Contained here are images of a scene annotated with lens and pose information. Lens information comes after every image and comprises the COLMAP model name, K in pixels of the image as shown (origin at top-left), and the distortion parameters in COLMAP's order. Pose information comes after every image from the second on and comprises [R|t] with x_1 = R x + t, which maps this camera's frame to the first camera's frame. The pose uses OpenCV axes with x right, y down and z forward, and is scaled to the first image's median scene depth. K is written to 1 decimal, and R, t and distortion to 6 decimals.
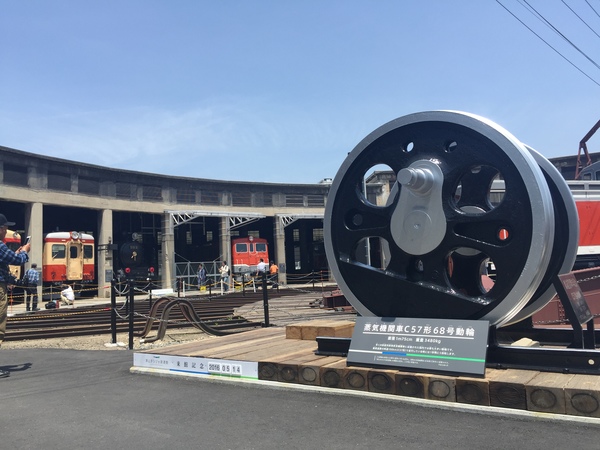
lens RADIAL K [[516.4, 0, 293.1], [0, 516.4, 224.2], [0, 0, 1]] dist [0.056692, -0.011696]
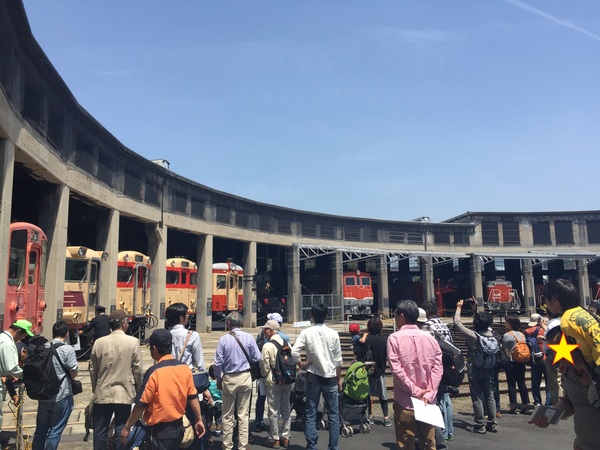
lens RADIAL K [[516.4, 0, 293.1], [0, 516.4, 224.2], [0, 0, 1]] dist [0.056692, -0.011696]
pose [[0.997556, 0.047284, 0.051433, -0.314063], [-0.045047, 0.998023, -0.043825, -0.020316], [-0.053404, 0.041401, 0.997714, -0.030266]]
